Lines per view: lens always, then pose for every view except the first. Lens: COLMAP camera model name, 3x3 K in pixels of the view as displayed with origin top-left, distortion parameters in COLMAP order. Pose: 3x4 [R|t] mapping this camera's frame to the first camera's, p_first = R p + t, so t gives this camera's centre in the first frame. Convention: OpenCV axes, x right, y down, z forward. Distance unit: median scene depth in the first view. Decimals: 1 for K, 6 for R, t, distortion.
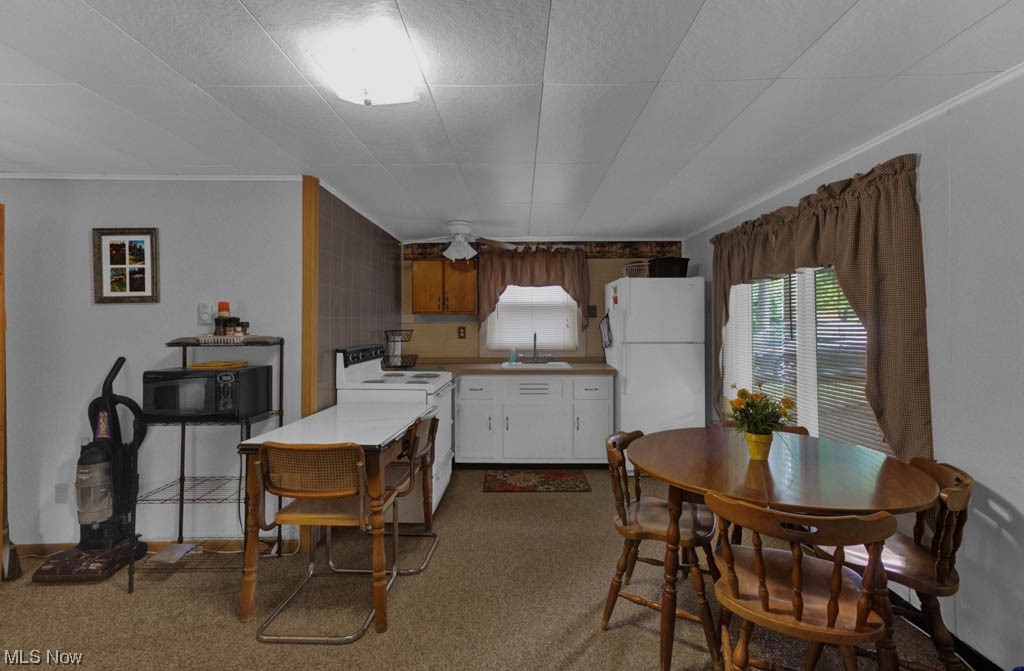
lens RADIAL K [[469.9, 0, 511.3], [0, 469.9, 348.3], [0, 0, 1]] dist [-0.084147, 0.000245]
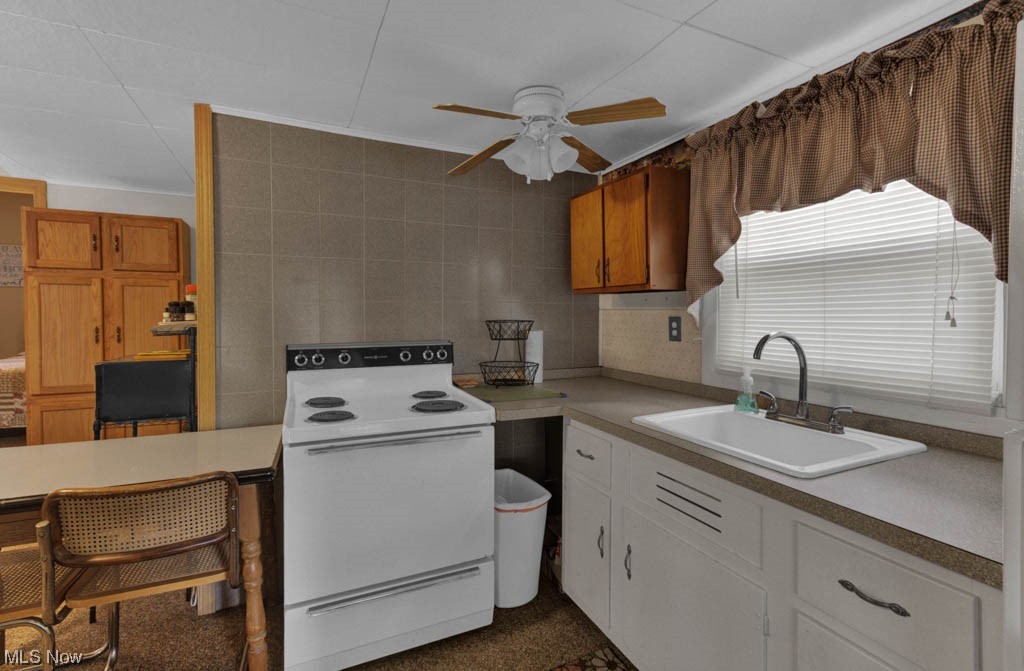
lens RADIAL K [[467.4, 0, 525.6], [0, 467.4, 330.4], [0, 0, 1]] dist [-0.002239, 0.000996]
pose [[0.437204, 0.039762, -0.898483, 0.271880], [-0.042070, 0.998833, 0.023731, -0.038132], [0.898378, 0.027423, 0.438367, 0.675852]]
